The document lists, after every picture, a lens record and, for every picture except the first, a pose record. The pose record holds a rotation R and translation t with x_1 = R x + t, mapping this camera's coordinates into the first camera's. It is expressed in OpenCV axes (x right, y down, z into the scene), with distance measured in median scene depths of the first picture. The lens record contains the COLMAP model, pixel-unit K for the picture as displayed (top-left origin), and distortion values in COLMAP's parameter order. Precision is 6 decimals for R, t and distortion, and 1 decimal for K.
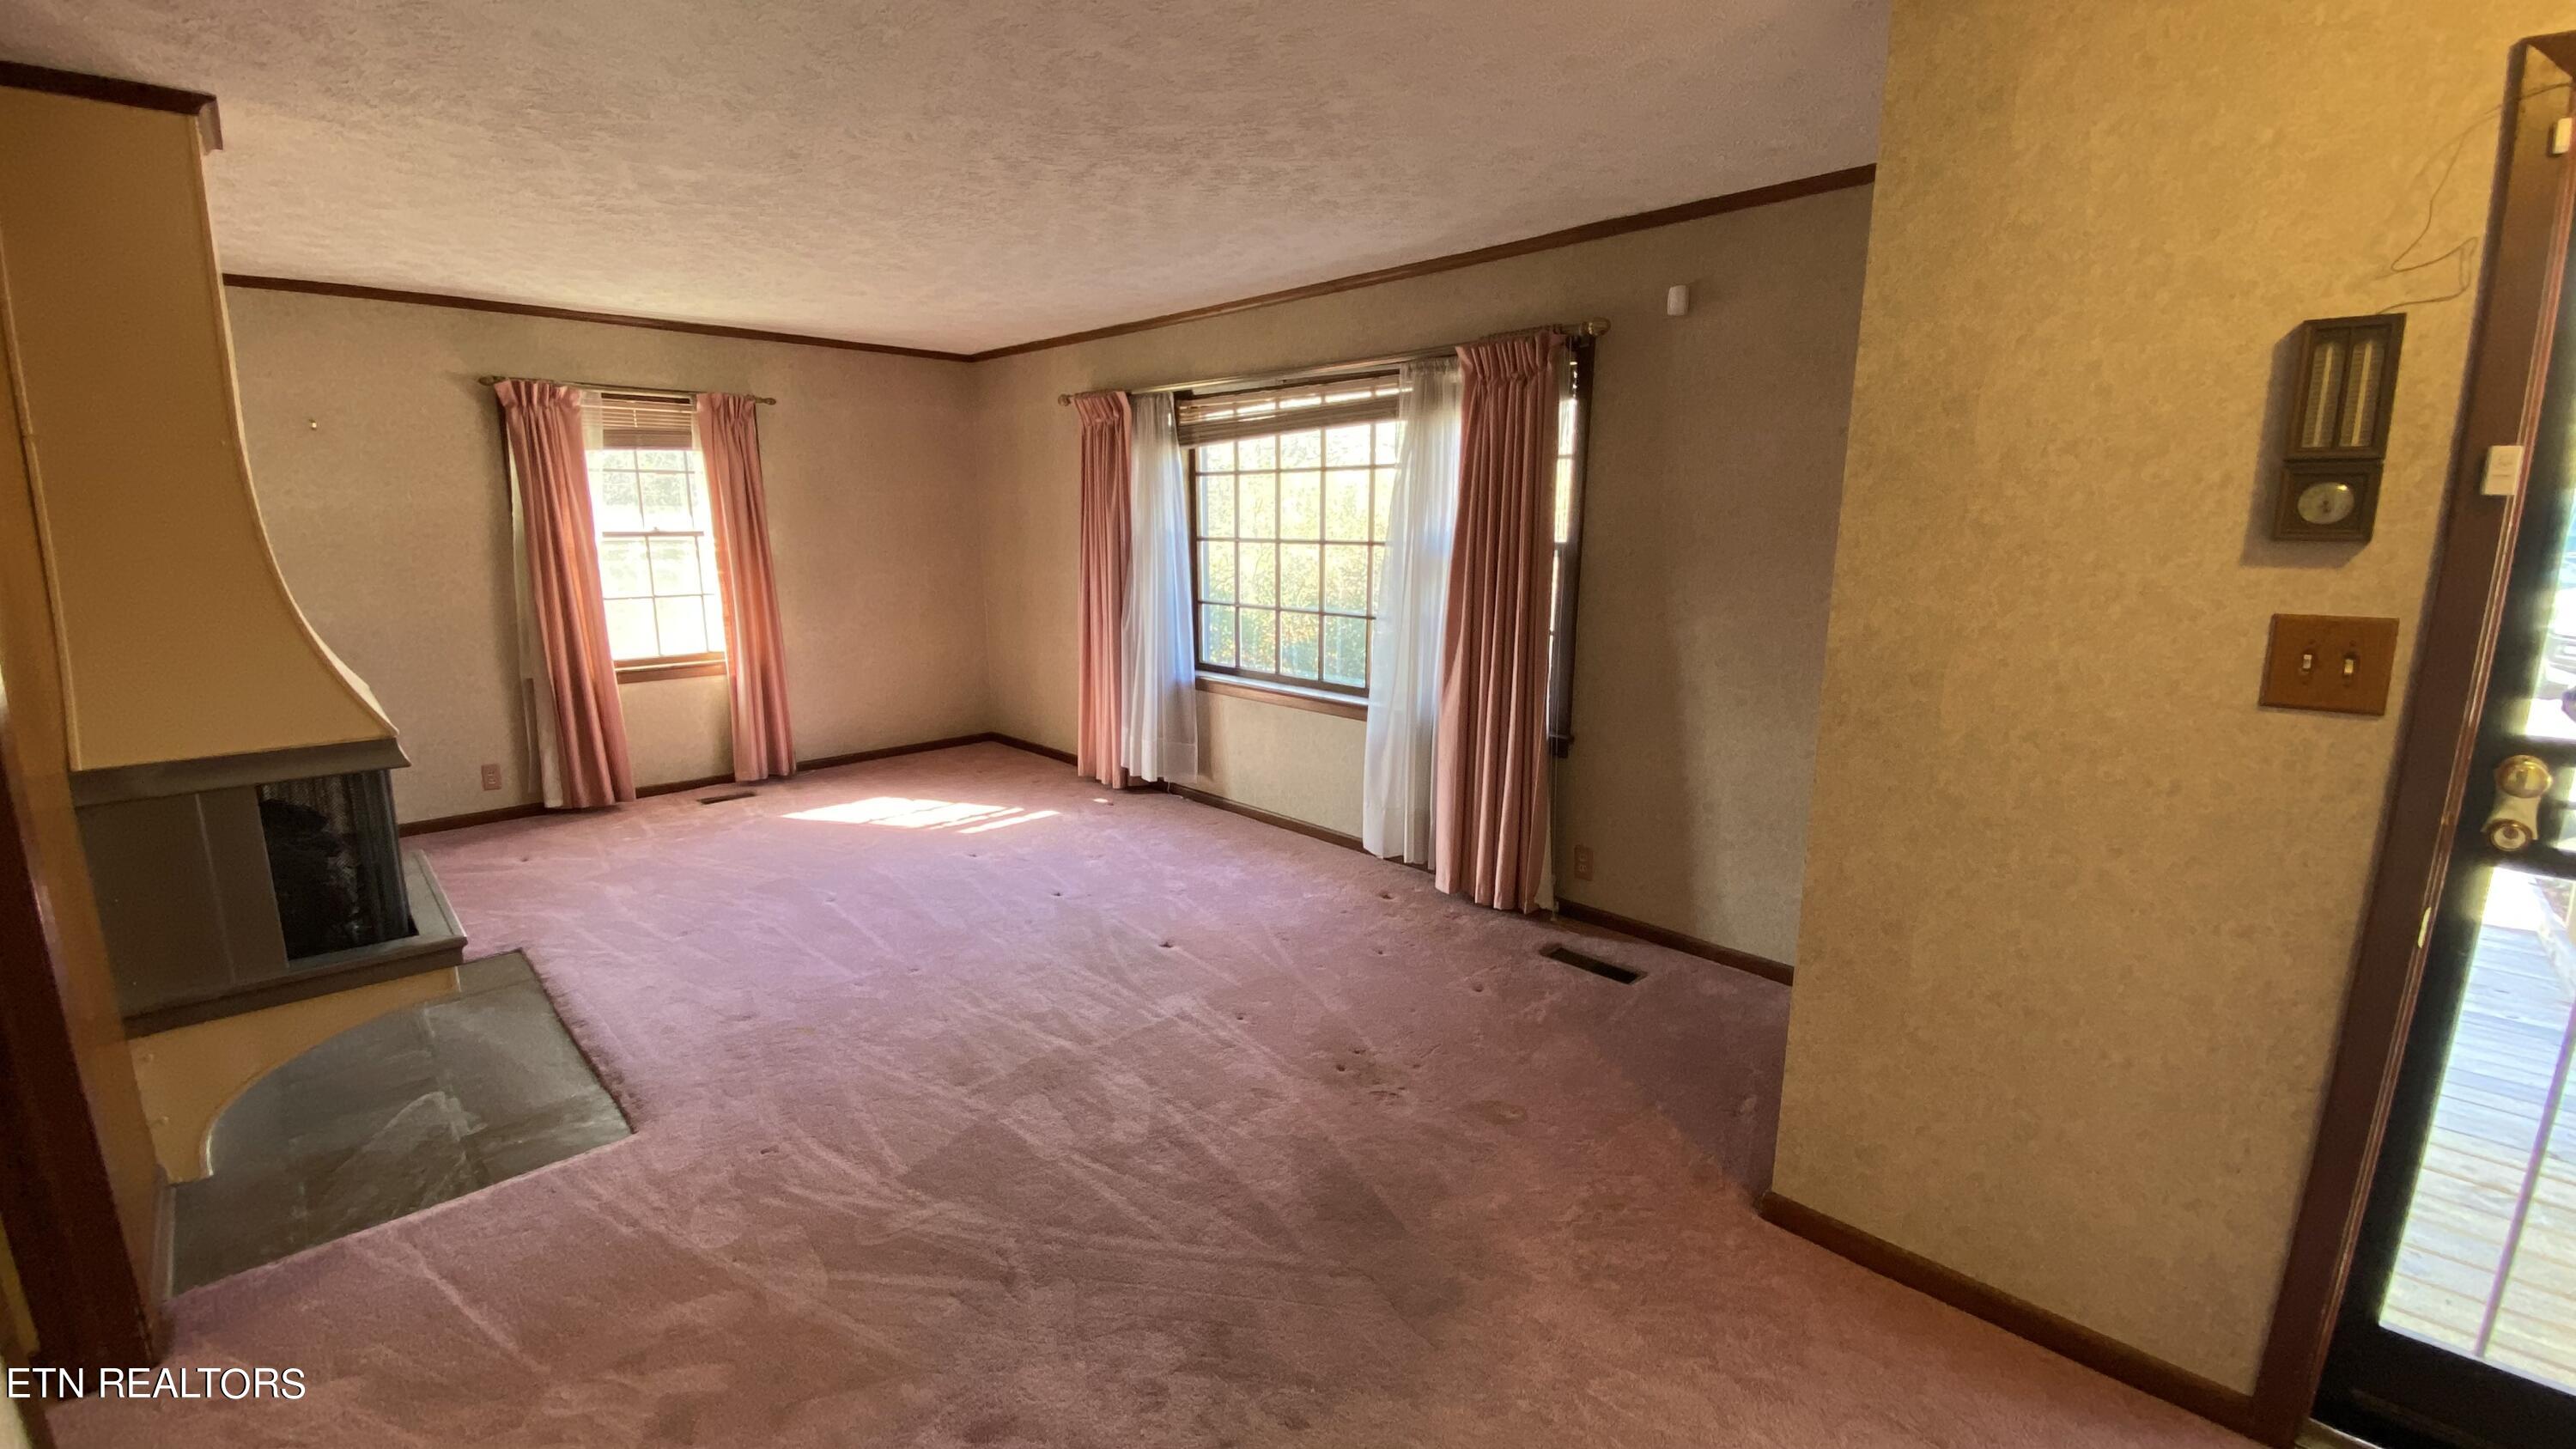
lens RADIAL K [[993.2, 0, 1292.7], [0, 993.2, 711.8], [0, 0, 1]] dist [0.000807, 0.000019]
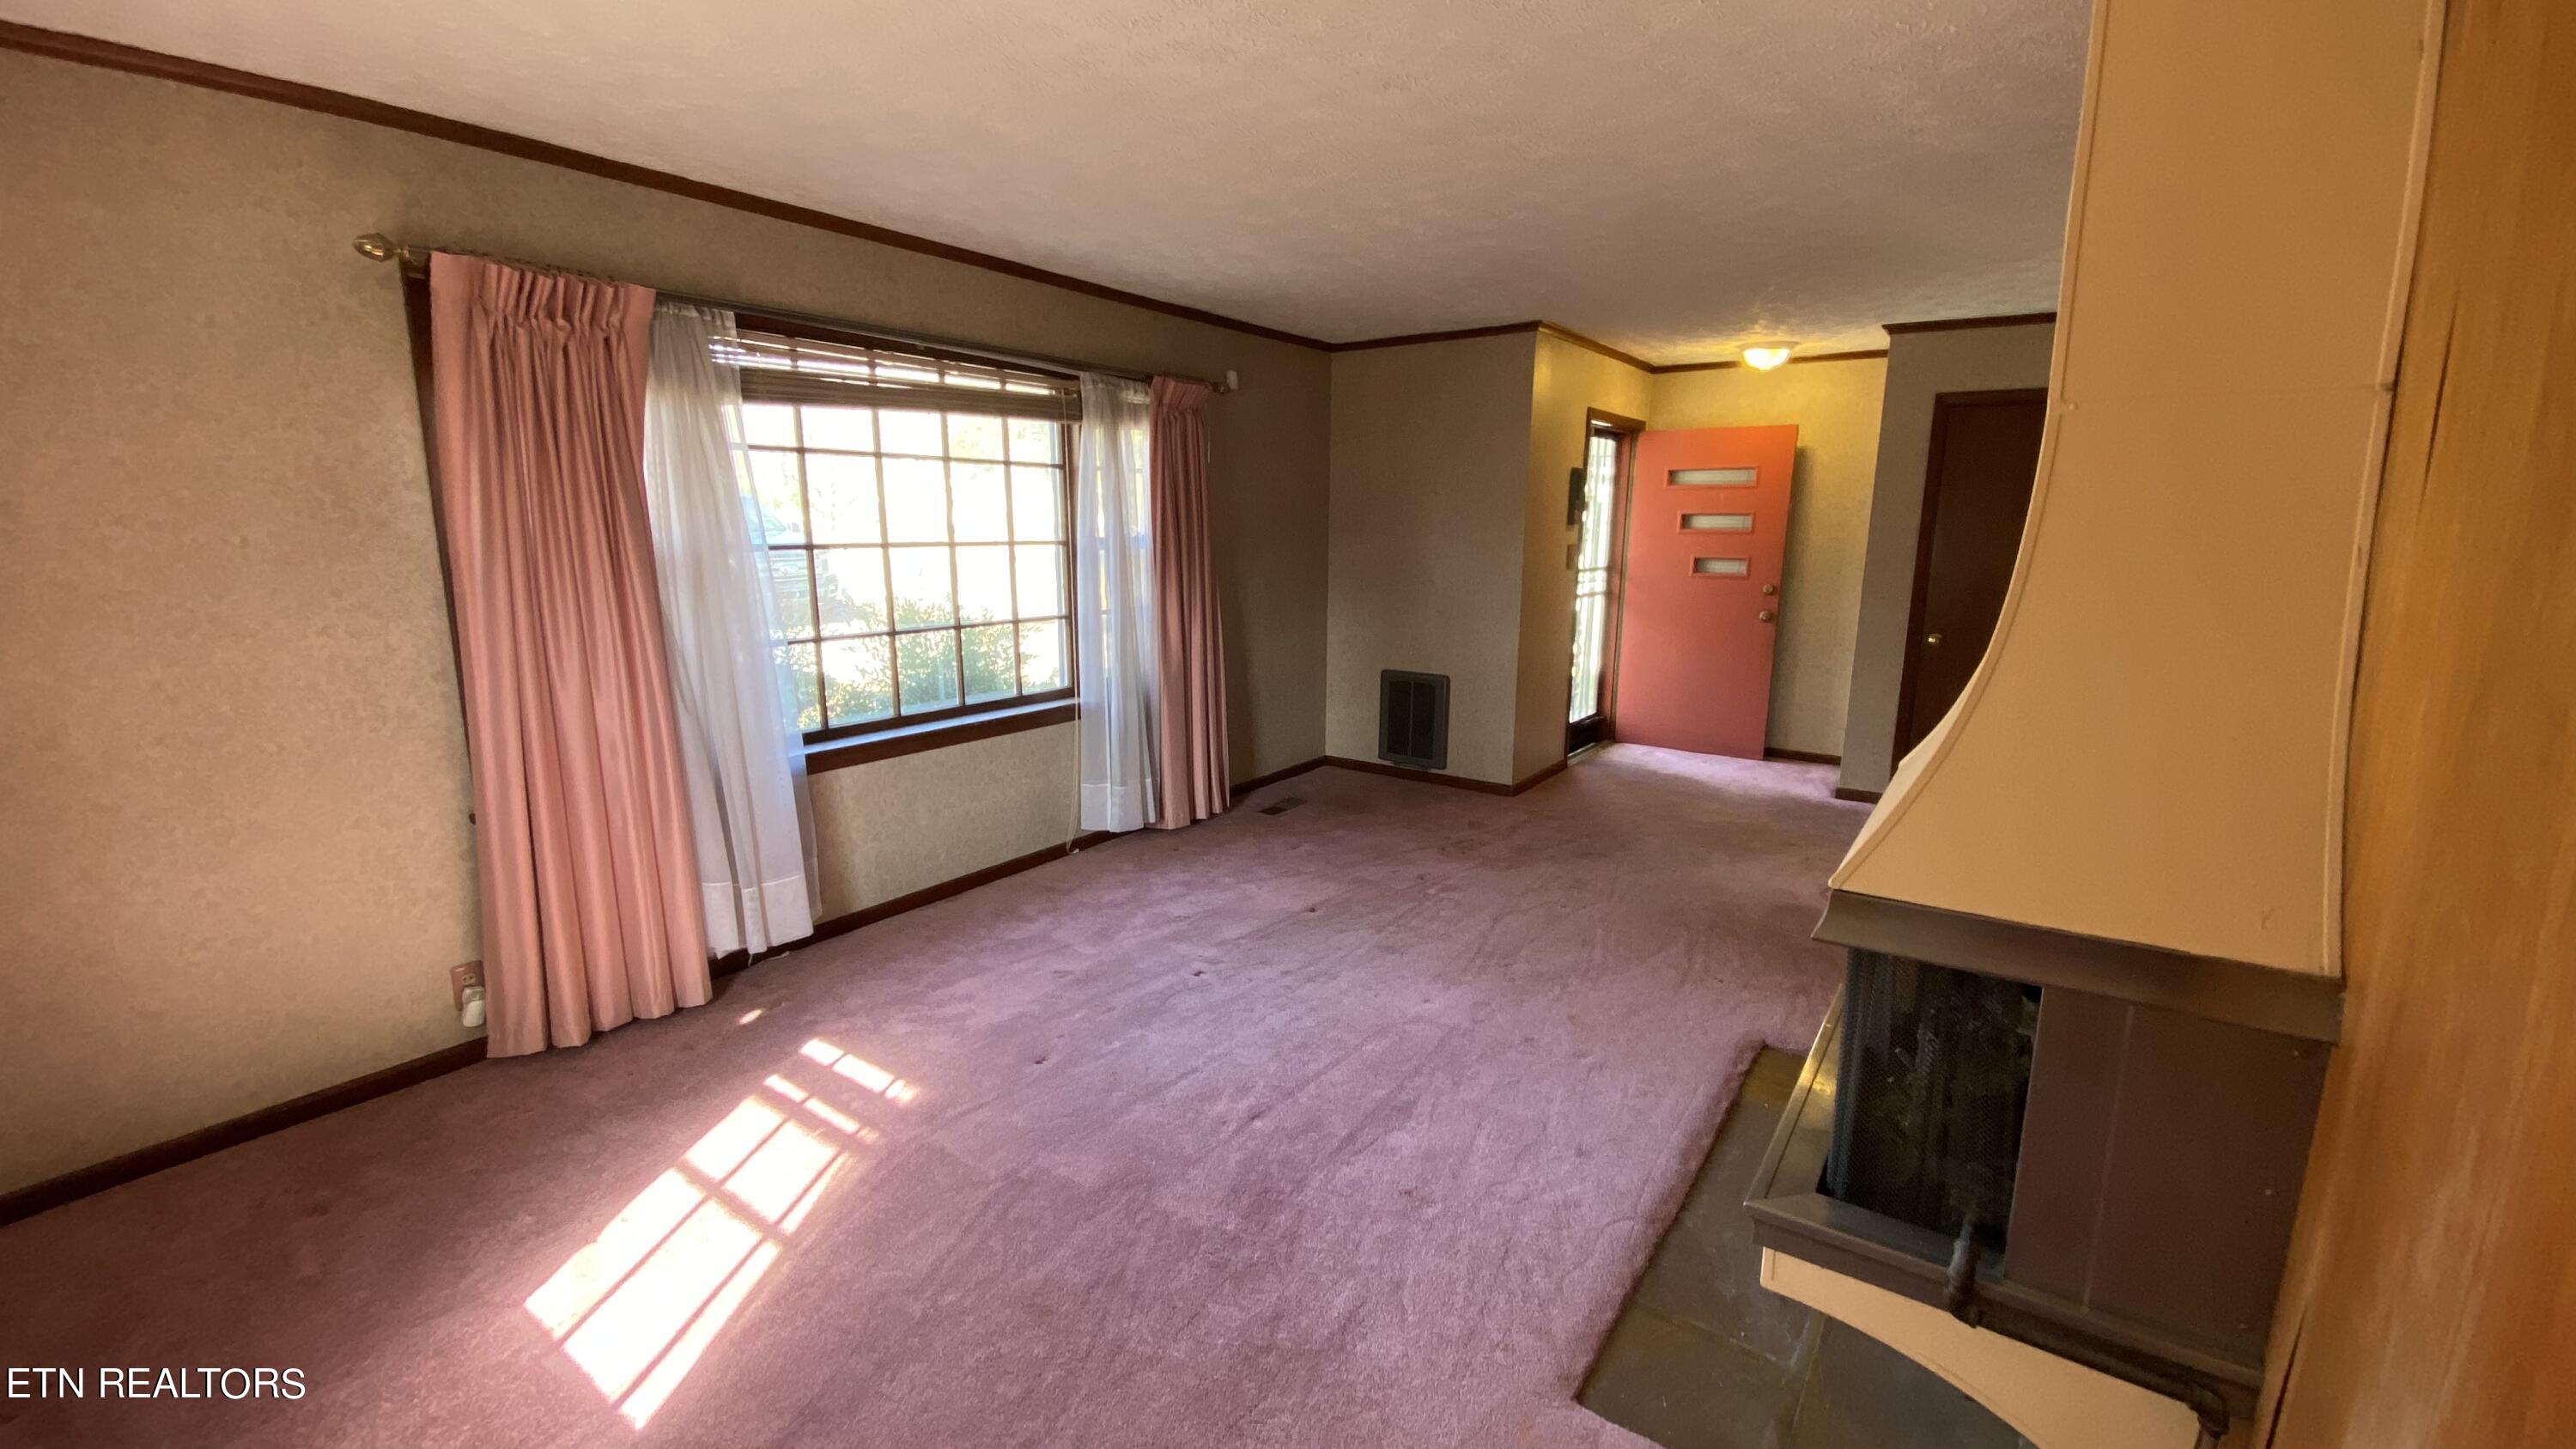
lens RADIAL K [[1041.7, 0, 1288.0], [0, 1041.7, 724.5], [0, 0, 1]] dist [-0.000540, -0.000029]
pose [[-0.176207, -0.203829, 0.963019, -0.917832], [0.173954, 0.956481, 0.234274, -0.183096], [-0.968861, 0.208802, -0.133082, 0.868747]]
